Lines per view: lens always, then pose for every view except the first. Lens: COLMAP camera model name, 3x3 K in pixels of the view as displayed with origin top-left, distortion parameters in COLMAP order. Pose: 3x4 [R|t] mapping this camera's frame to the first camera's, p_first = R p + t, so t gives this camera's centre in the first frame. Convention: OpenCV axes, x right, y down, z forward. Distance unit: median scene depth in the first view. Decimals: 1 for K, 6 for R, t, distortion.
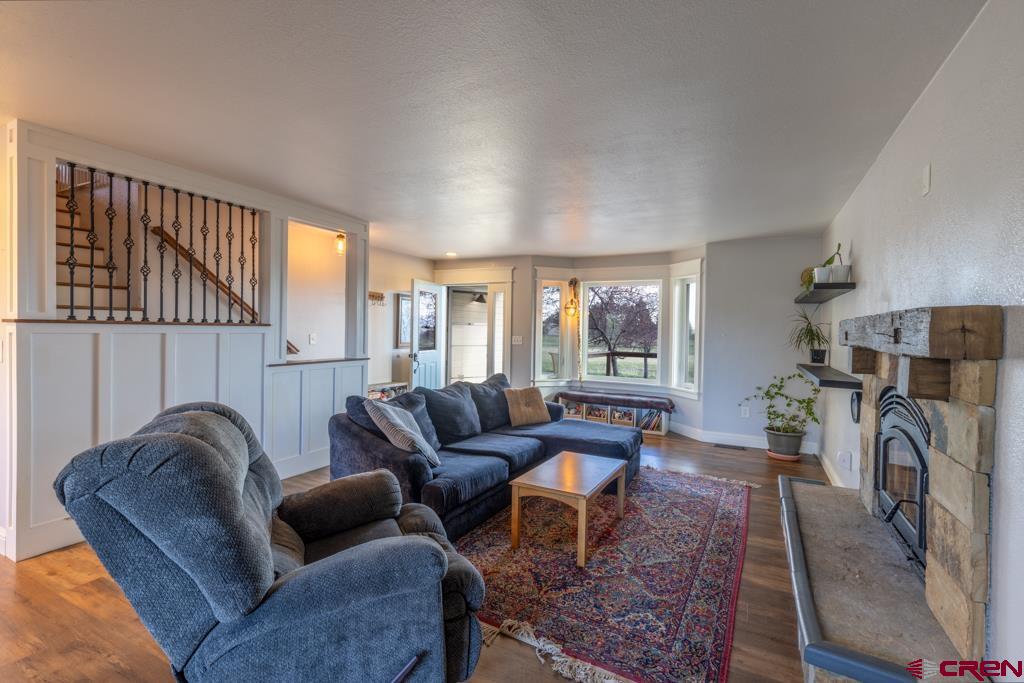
lens RADIAL K [[470.8, 0, 512.5], [0, 470.8, 340.2], [0, 0, 1]] dist [0.022353, 0.000842]
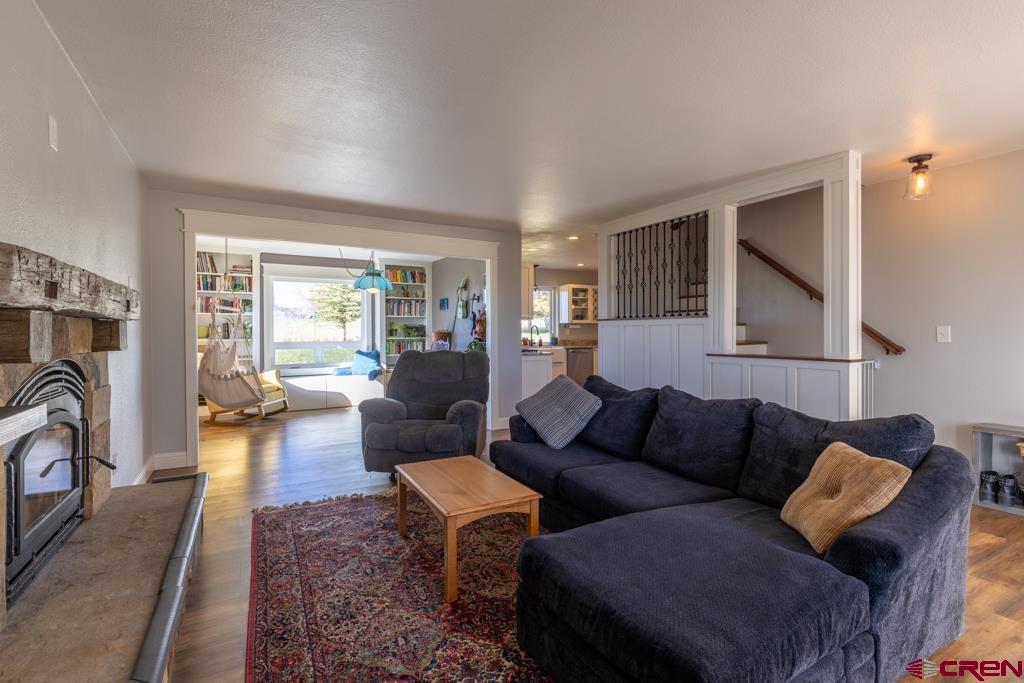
lens RADIAL K [[470.8, 0, 509.2], [0, 470.8, 339.2], [0, 0, 1]] dist [0.022353, 0.000842]
pose [[-0.546102, -0.004855, -0.837705, 0.726155], [-0.030096, 0.999451, 0.013827, 0.017911], [0.837178, 0.032762, -0.545948, 1.419099]]
